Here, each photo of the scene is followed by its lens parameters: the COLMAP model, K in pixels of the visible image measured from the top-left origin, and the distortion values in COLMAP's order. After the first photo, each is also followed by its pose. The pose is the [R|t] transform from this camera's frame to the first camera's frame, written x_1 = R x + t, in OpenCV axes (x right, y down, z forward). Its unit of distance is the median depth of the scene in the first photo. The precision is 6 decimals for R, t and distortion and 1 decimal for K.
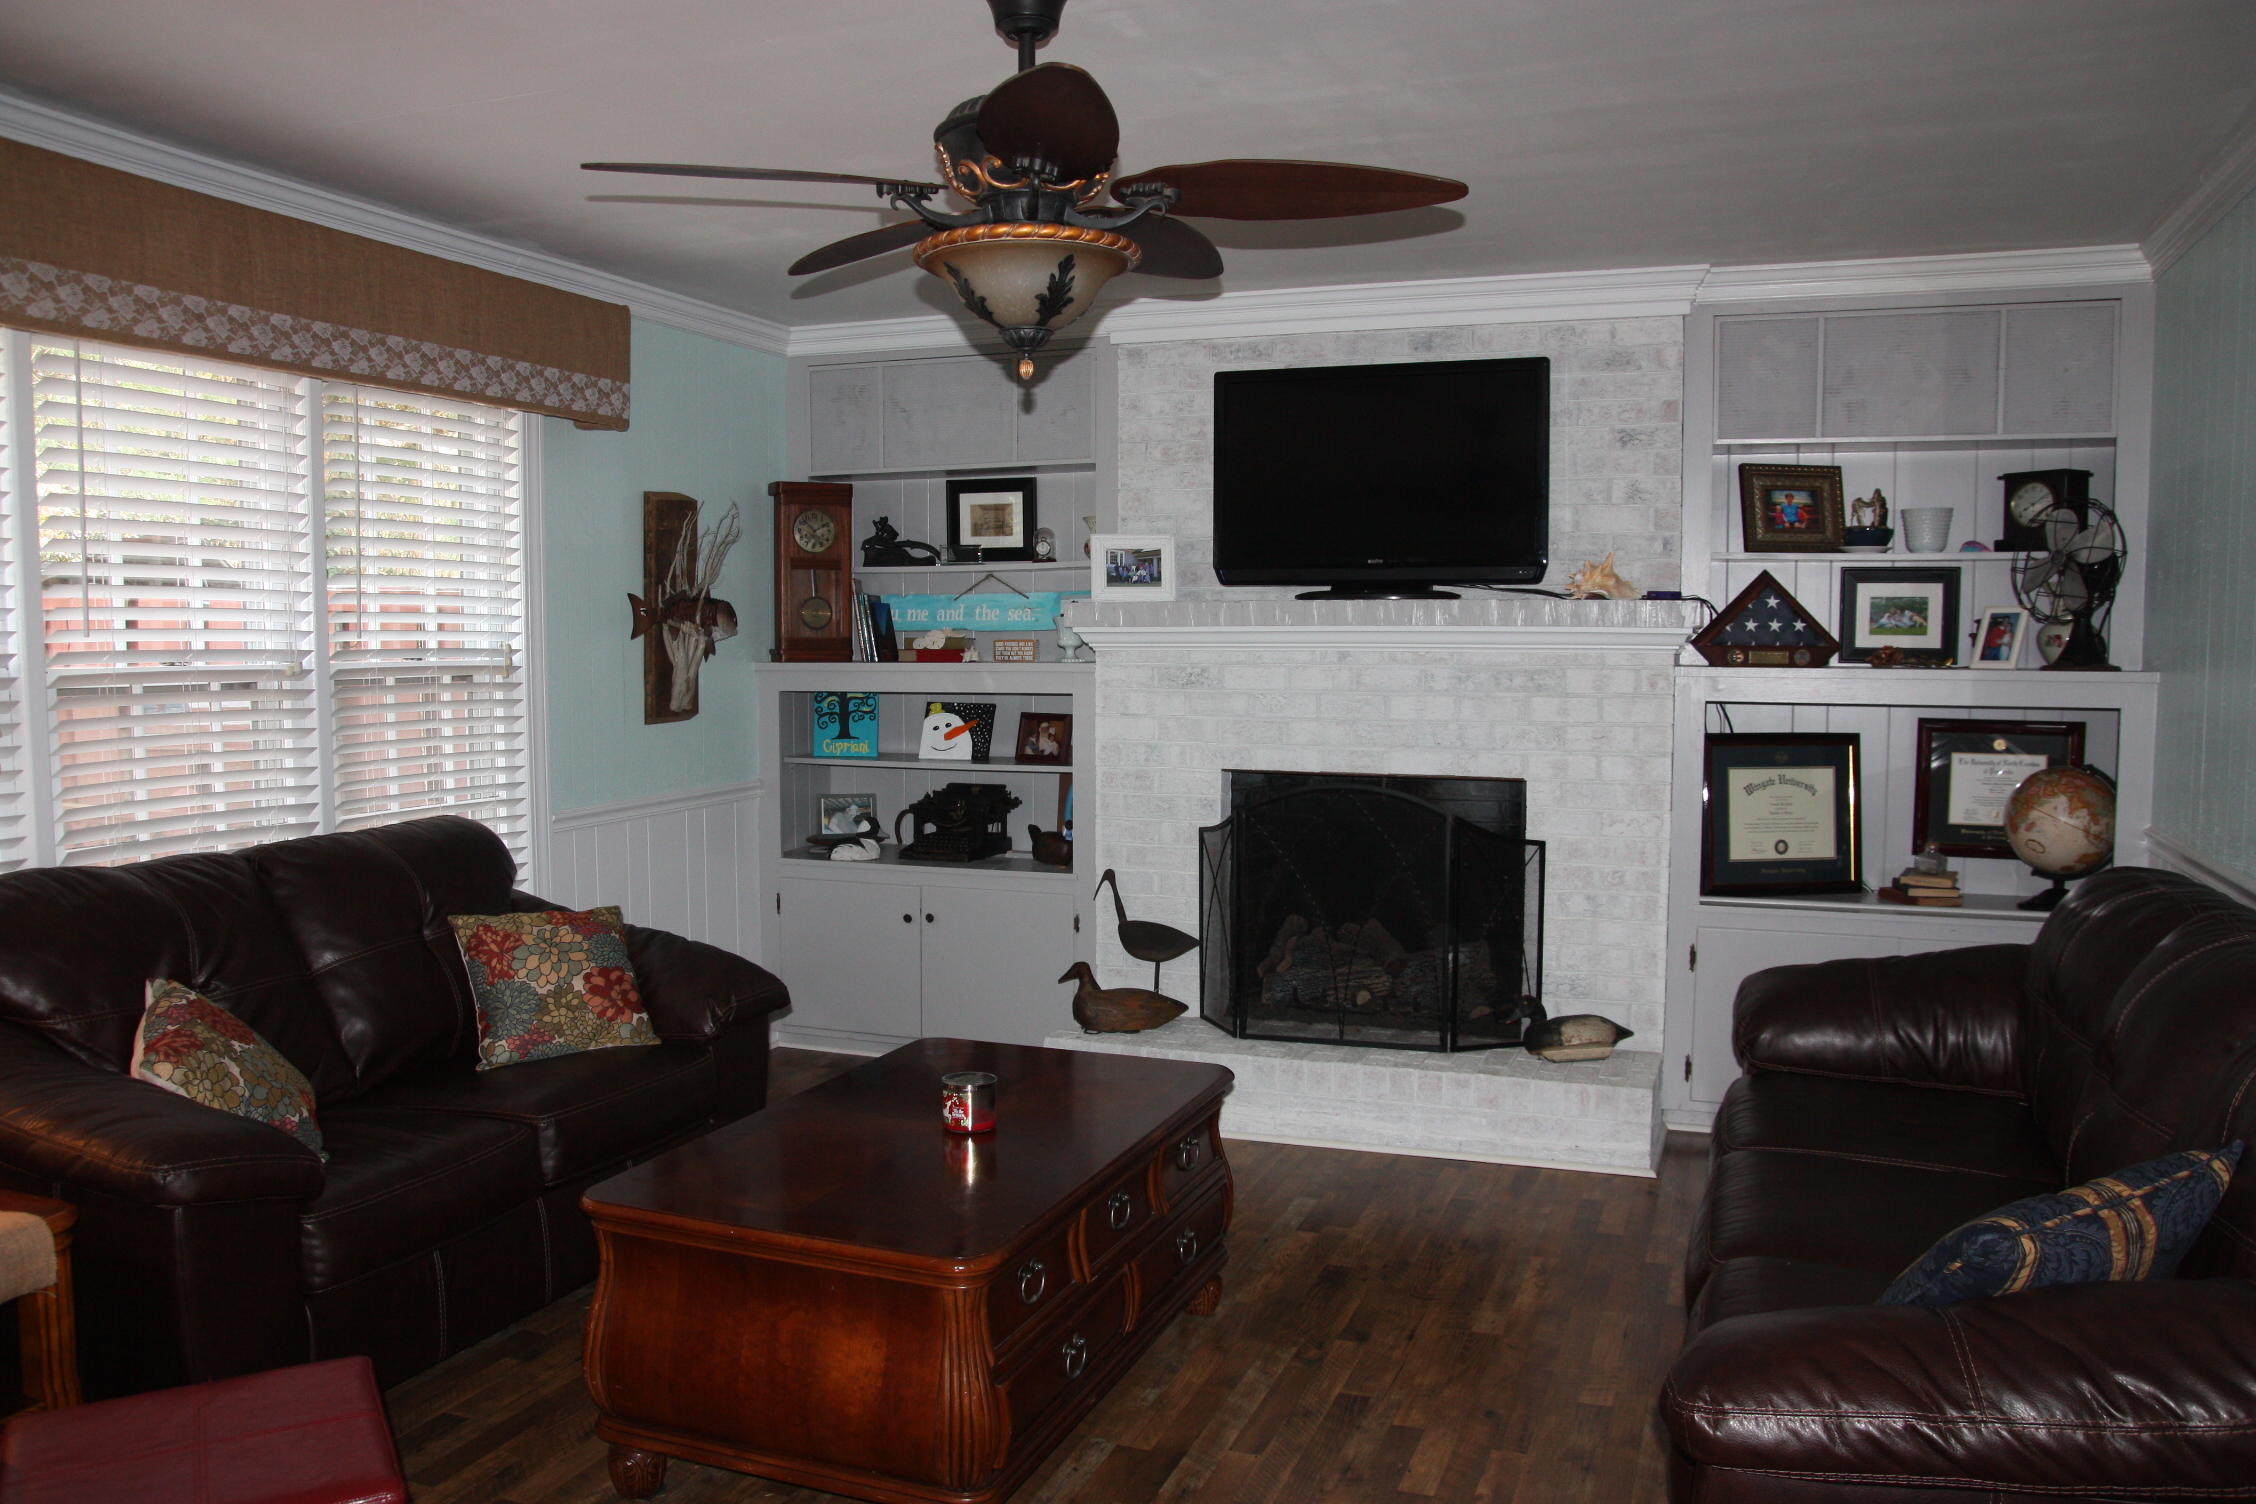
lens RADIAL K [[1742.8, 0, 1129.8], [0, 1742.8, 751.8], [0, 0, 1]] dist [-0.137768, 0.113025]
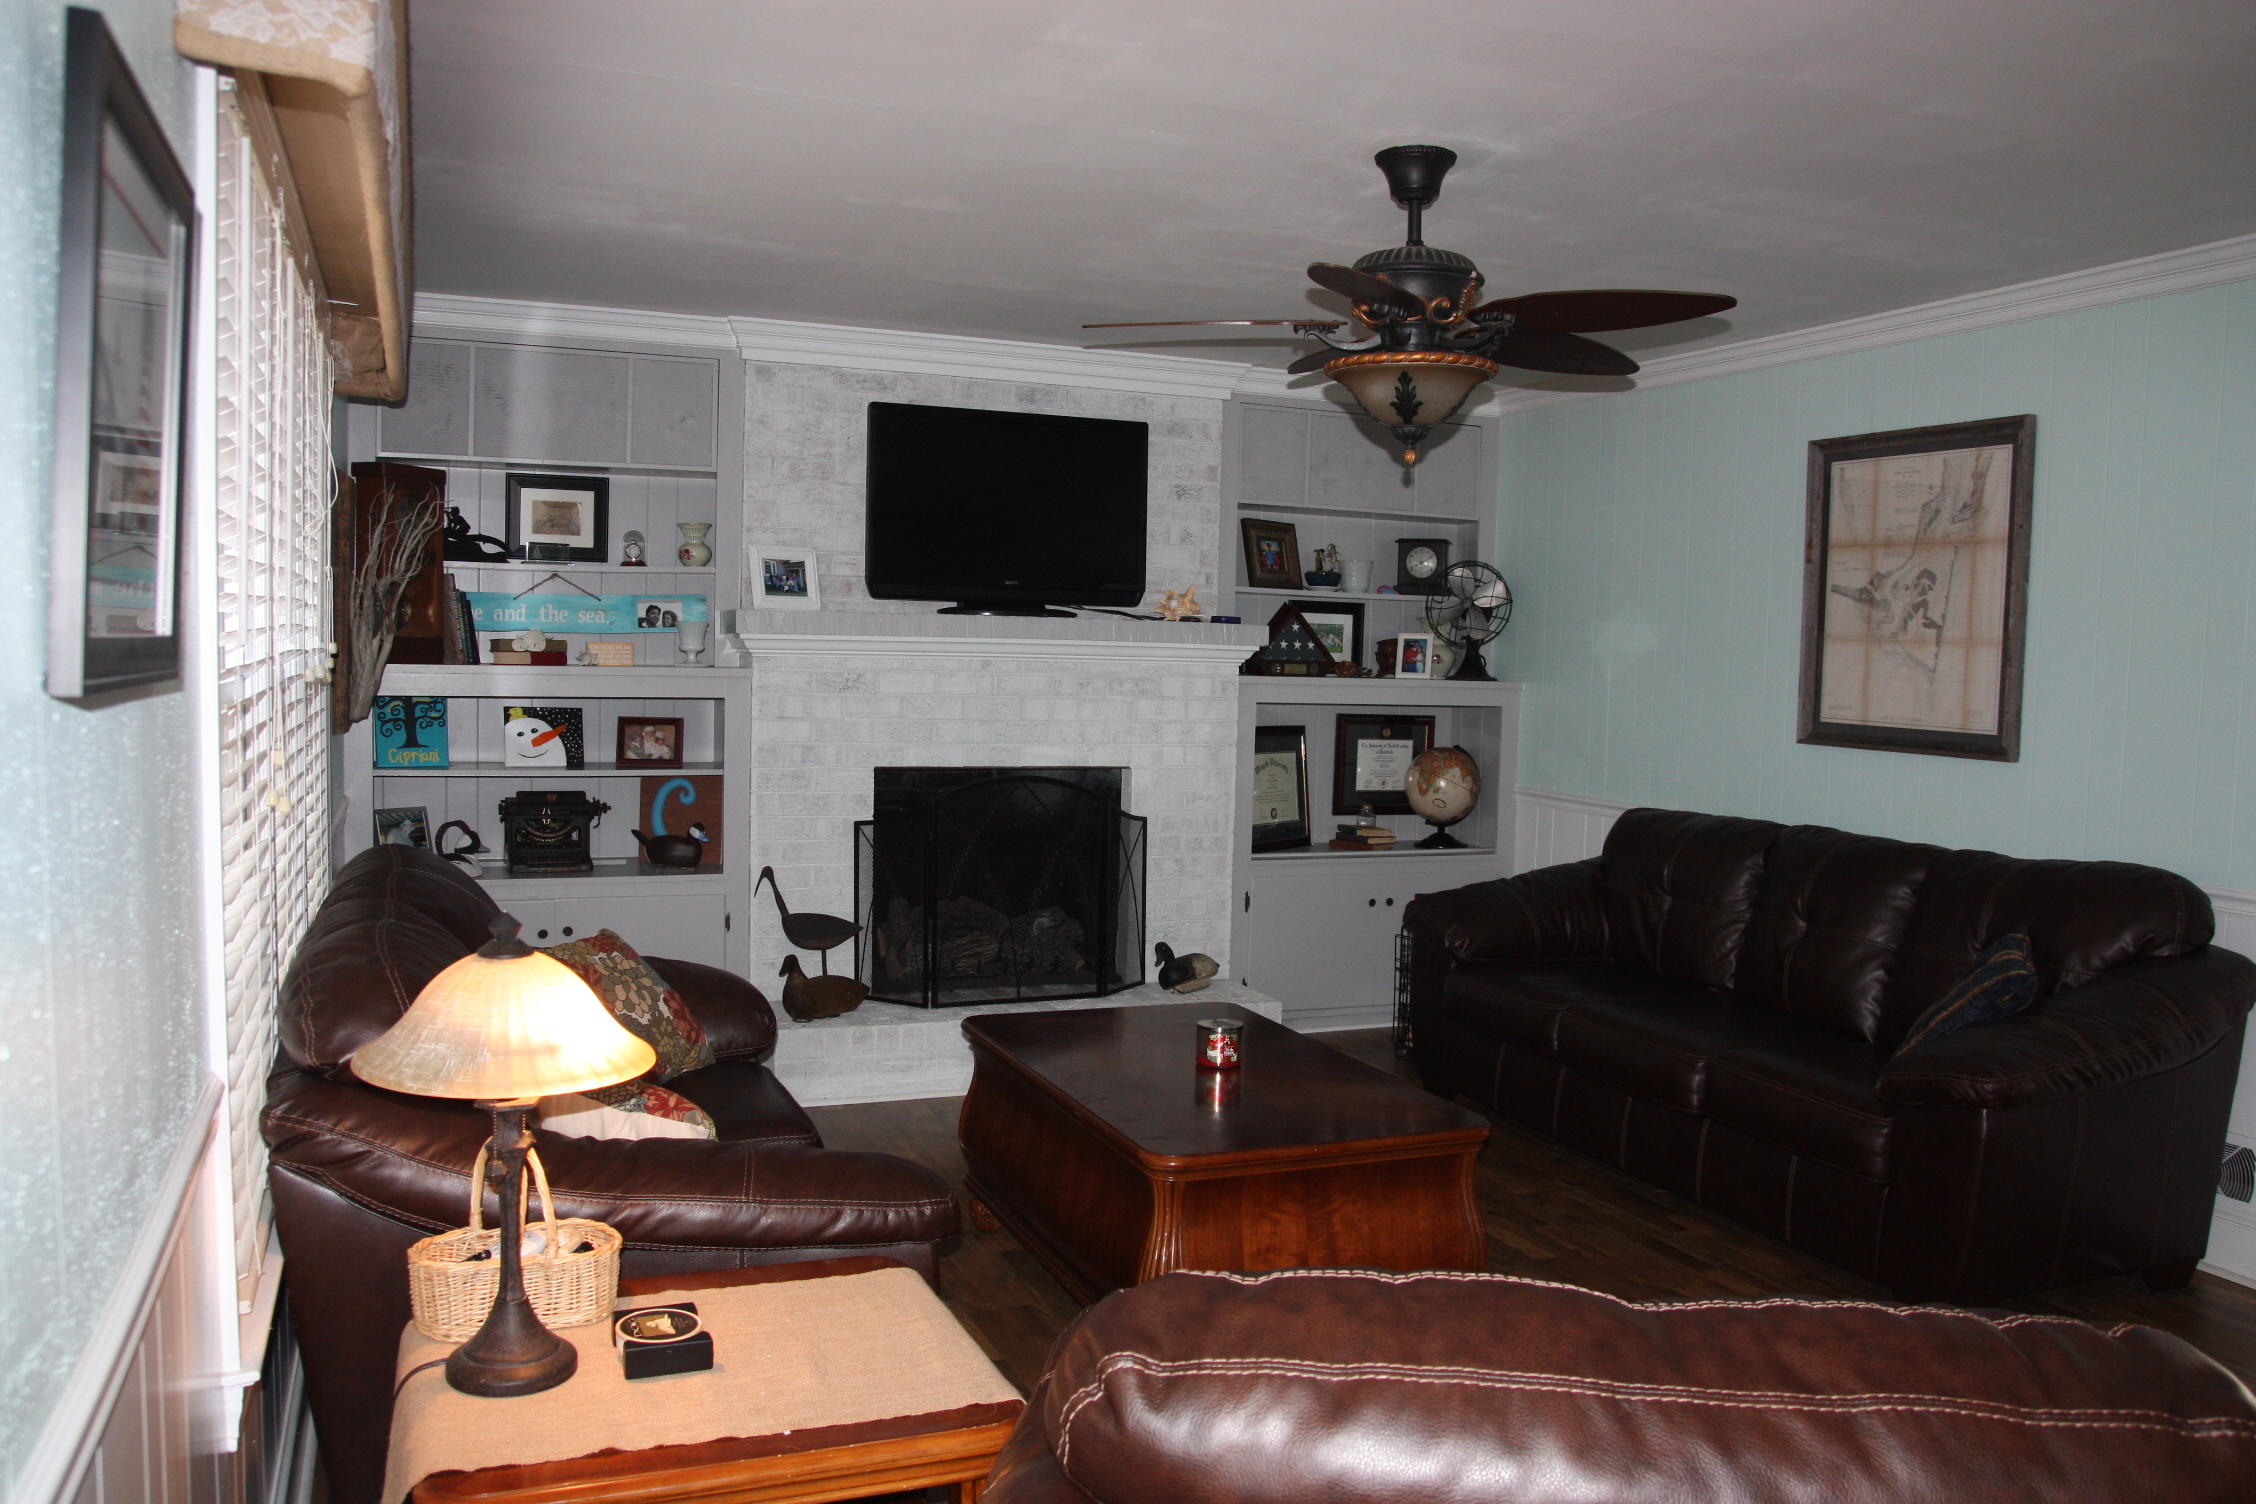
lens RADIAL K [[1742.8, 0, 1131.5], [0, 1742.8, 755.9], [0, 0, 1]] dist [-0.137768, 0.113025]
pose [[0.728161, -0.024644, 0.684963, -0.581834], [0.021283, 0.999684, 0.013341, -0.008107], [-0.685076, 0.004864, 0.728455, 0.100264]]
